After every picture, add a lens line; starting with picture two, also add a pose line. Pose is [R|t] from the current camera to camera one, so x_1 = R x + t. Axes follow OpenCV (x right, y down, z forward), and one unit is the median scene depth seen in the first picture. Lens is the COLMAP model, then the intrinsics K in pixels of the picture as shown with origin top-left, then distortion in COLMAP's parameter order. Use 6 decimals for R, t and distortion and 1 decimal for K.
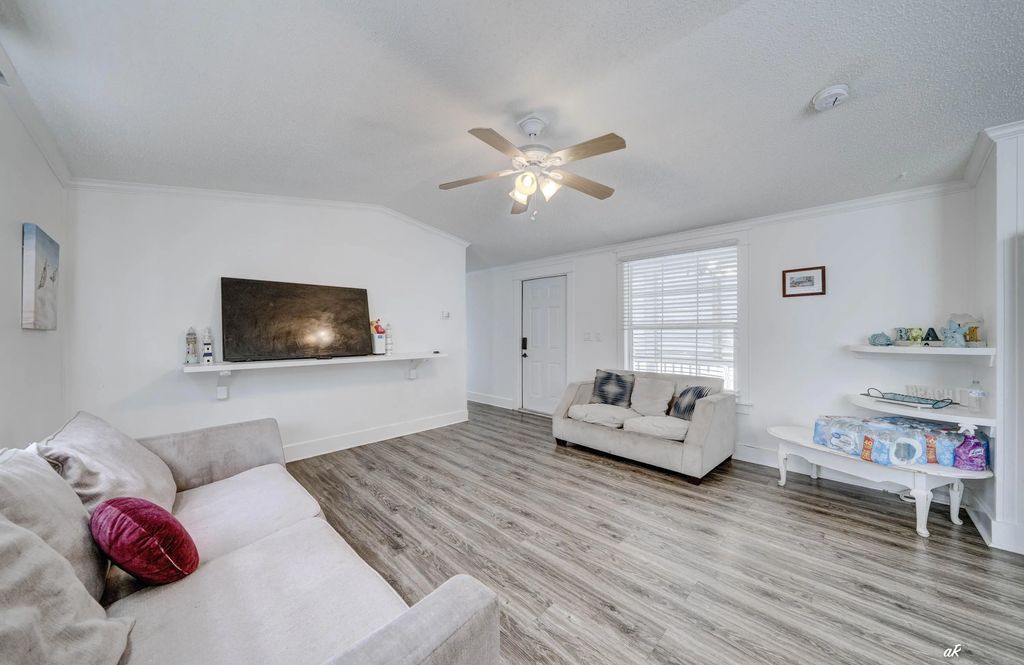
lens RADIAL K [[349.0, 0, 512.1], [0, 349.0, 332.0], [0, 0, 1]] dist [-0.000732, -0.000003]
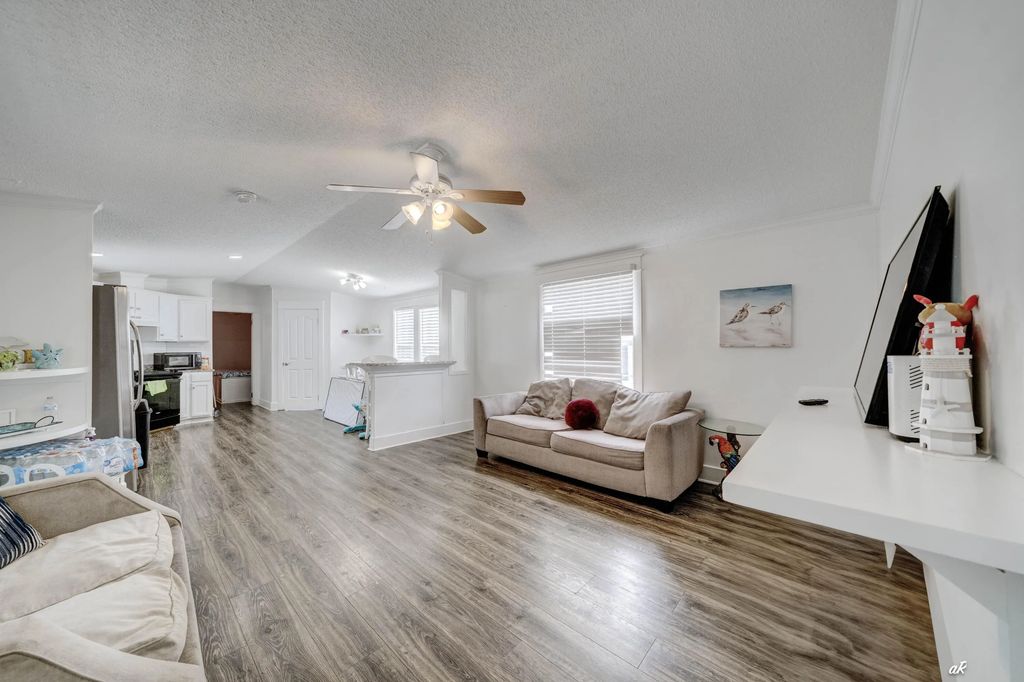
lens RADIAL K [[354.8, 0, 513.9], [0, 354.8, 347.1], [0, 0, 1]] dist [-0.005853, 0.000402]
pose [[-0.999149, 0.008469, -0.040363, -0.118101], [0.008794, 0.999930, -0.007880, -0.000958], [0.040293, -0.008228, -0.999154, 1.705402]]
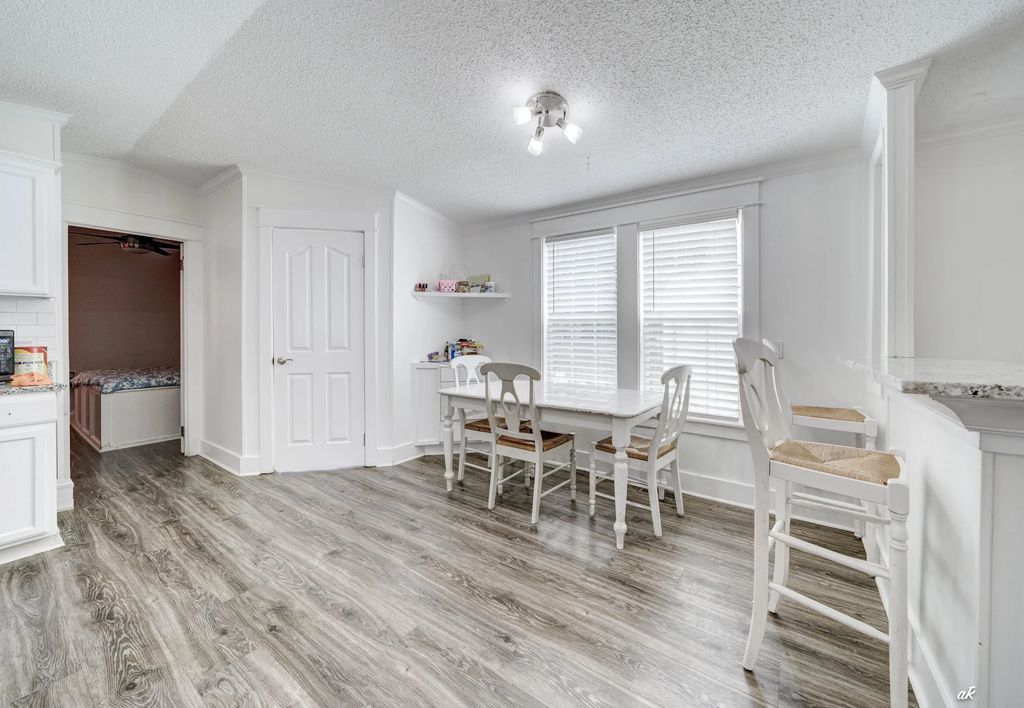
lens RADIAL K [[383.0, 0, 537.8], [0, 383.0, 334.2], [0, 0, 1]] dist [0.000383, -0.000384]
pose [[-0.981861, 0.002210, -0.189591, 0.885383], [0.002882, 0.999991, -0.003268, 0.012203], [0.189582, -0.003755, -0.981858, 0.351376]]
